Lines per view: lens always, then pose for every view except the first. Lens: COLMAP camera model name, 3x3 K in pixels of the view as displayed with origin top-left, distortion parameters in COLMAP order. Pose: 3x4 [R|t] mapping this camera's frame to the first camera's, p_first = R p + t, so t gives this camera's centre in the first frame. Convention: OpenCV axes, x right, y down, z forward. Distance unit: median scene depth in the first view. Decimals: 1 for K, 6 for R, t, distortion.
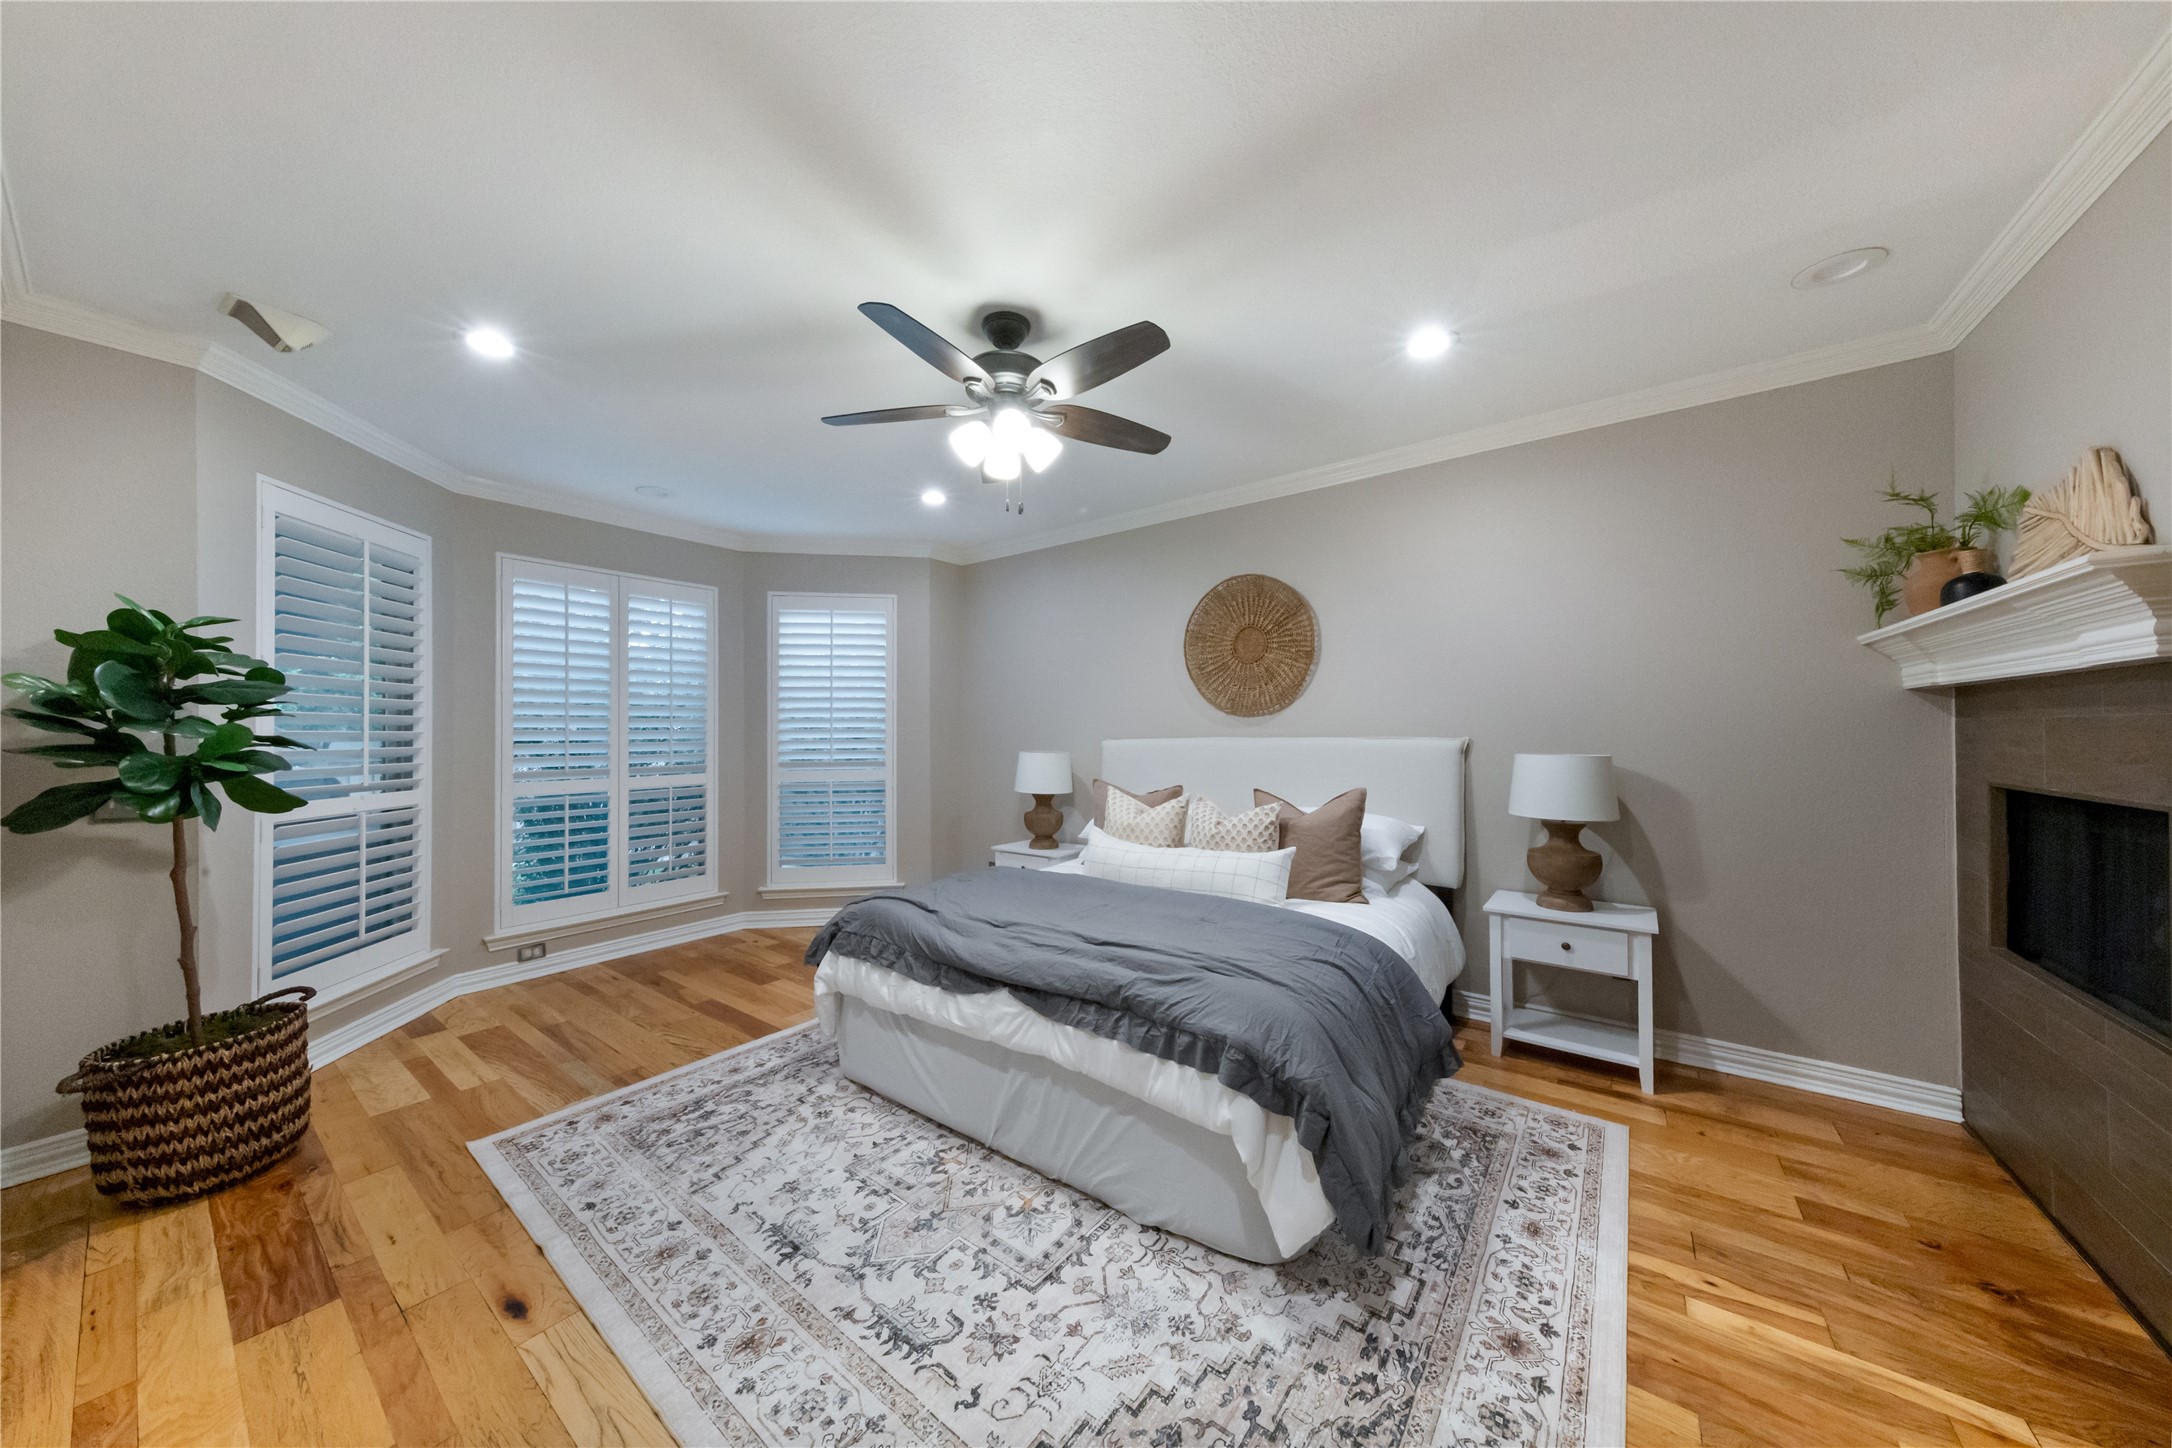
lens RADIAL K [[704.6, 0, 1086.0], [0, 704.6, 724.0], [0, 0, 1]] dist [0.009627, -0.000033]
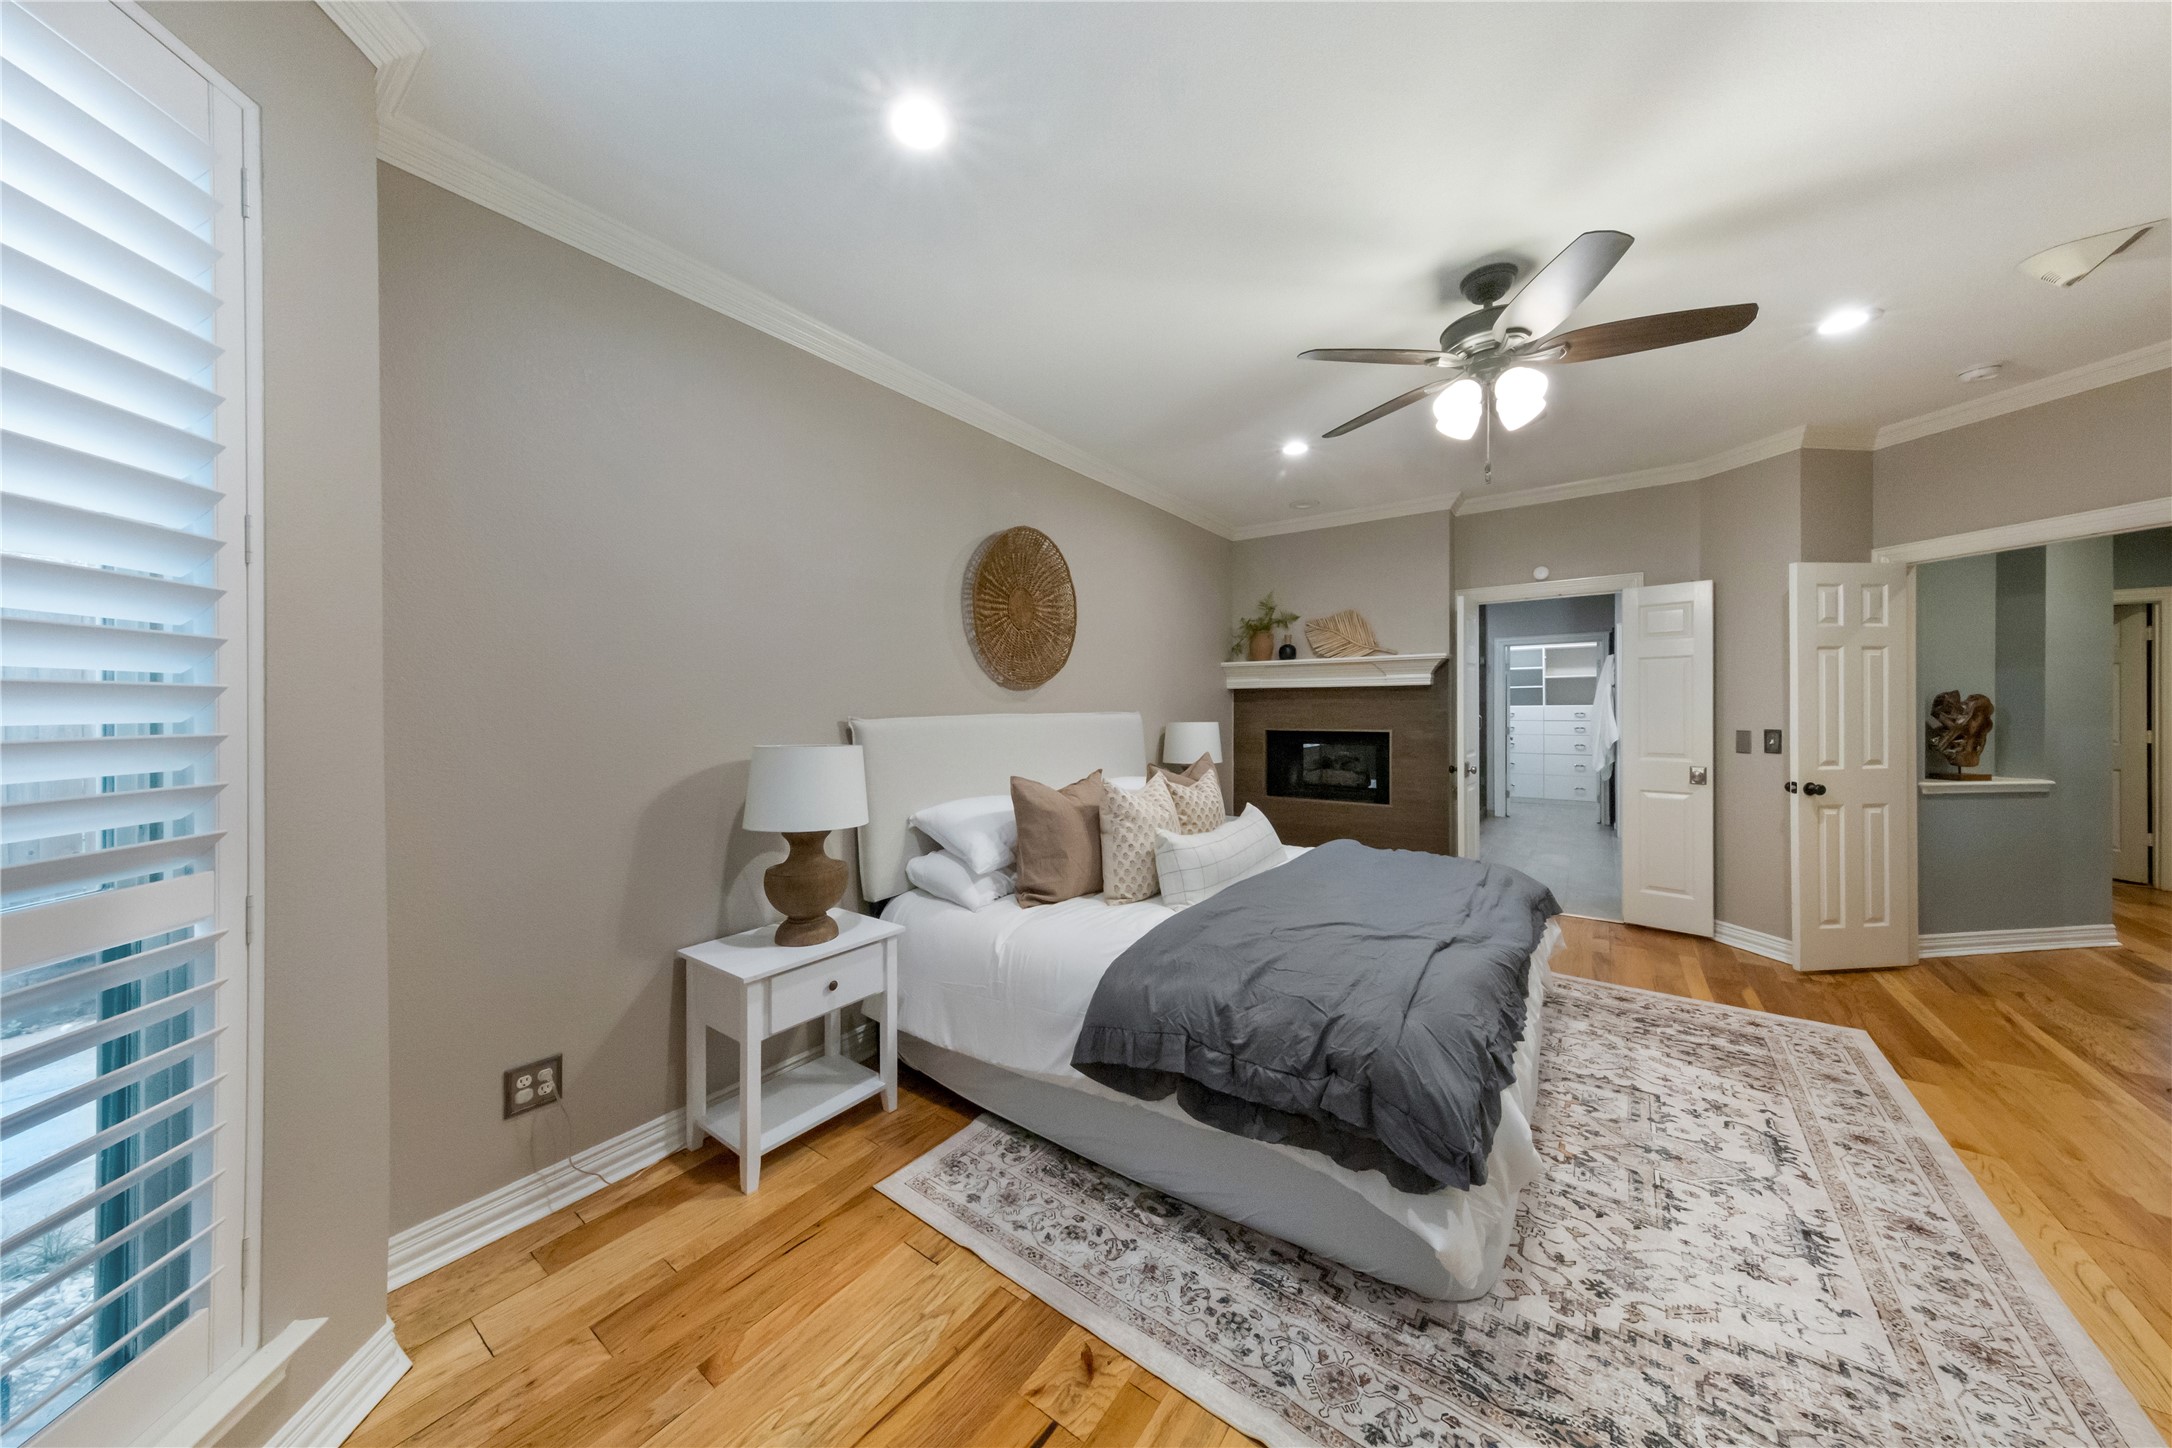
lens RADIAL K [[704.1, 0, 1076.1], [0, 704.1, 715.9], [0, 0, 1]] dist [0.008010, -0.000309]
pose [[-0.001586, -0.000184, 0.999999, -1.138121], [-0.005624, 0.999984, 0.000175, 0.034744], [-0.999983, -0.005624, -0.001587, 1.653611]]
